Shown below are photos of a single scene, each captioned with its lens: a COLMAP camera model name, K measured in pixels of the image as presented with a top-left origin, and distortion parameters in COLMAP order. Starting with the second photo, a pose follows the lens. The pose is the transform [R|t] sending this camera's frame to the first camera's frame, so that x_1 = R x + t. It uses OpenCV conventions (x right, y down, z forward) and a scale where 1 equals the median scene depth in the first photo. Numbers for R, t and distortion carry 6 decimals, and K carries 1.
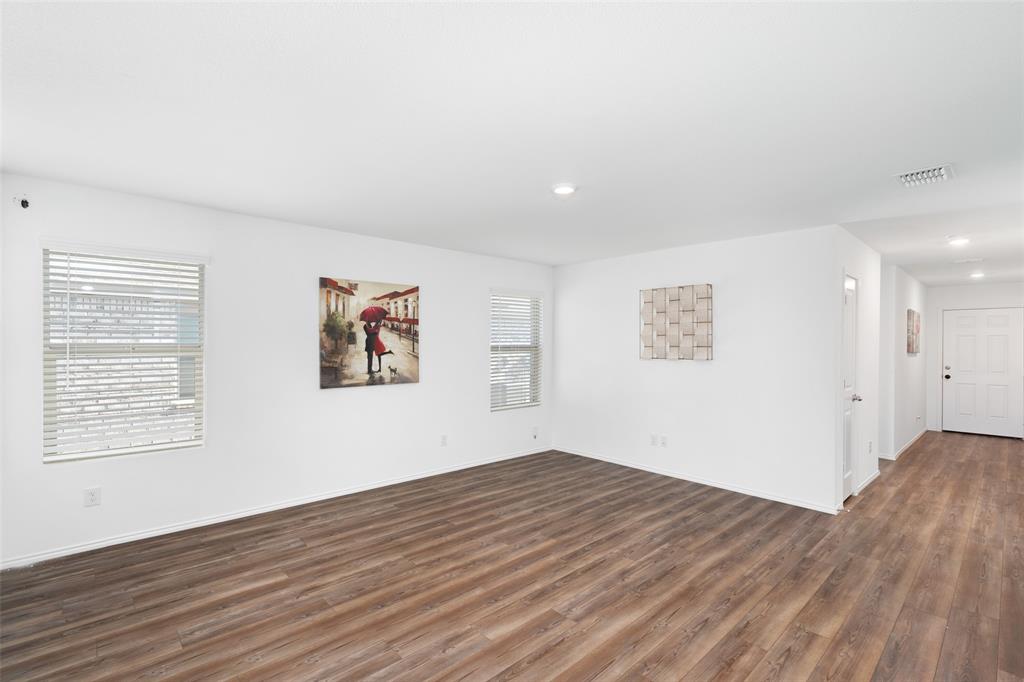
lens RADIAL K [[467.8, 0, 507.7], [0, 467.8, 346.7], [0, 0, 1]] dist [-0.002651, 0.000123]
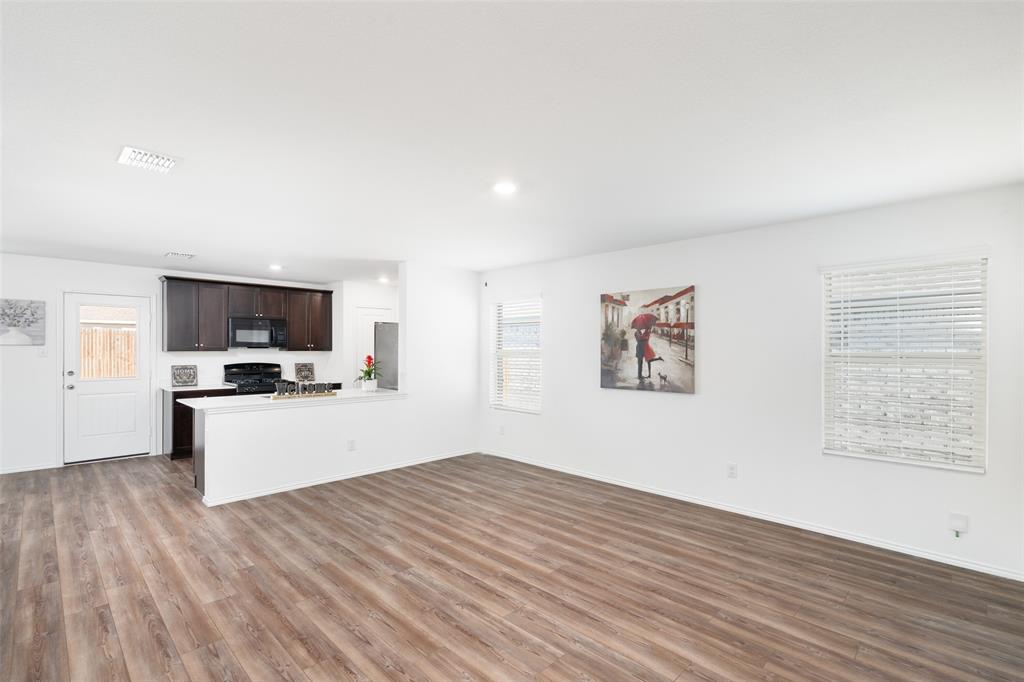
lens RADIAL K [[470.6, 0, 509.8], [0, 470.6, 348.4], [0, 0, 1]] dist [0.000548, 0.000877]
pose [[0.043035, -0.005988, -0.999056, 0.787363], [-0.007298, 0.999953, -0.006308, -0.001433], [0.999047, 0.007563, 0.042989, 0.703616]]
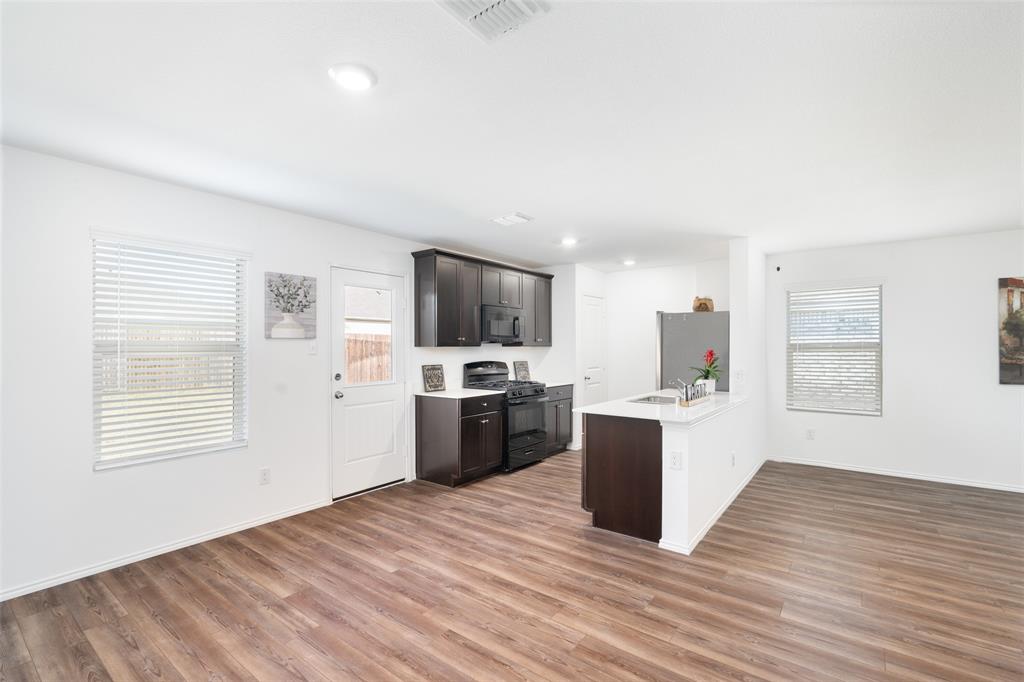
lens RADIAL K [[462.4, 0, 510.3], [0, 462.4, 348.5], [0, 0, 1]] dist [-0.002191, -0.000079]
pose [[0.178664, -0.001820, -0.983908, 0.427799], [-0.000433, 0.999998, -0.001929, 0.012220], [0.983910, 0.000771, 0.178663, -0.279101]]
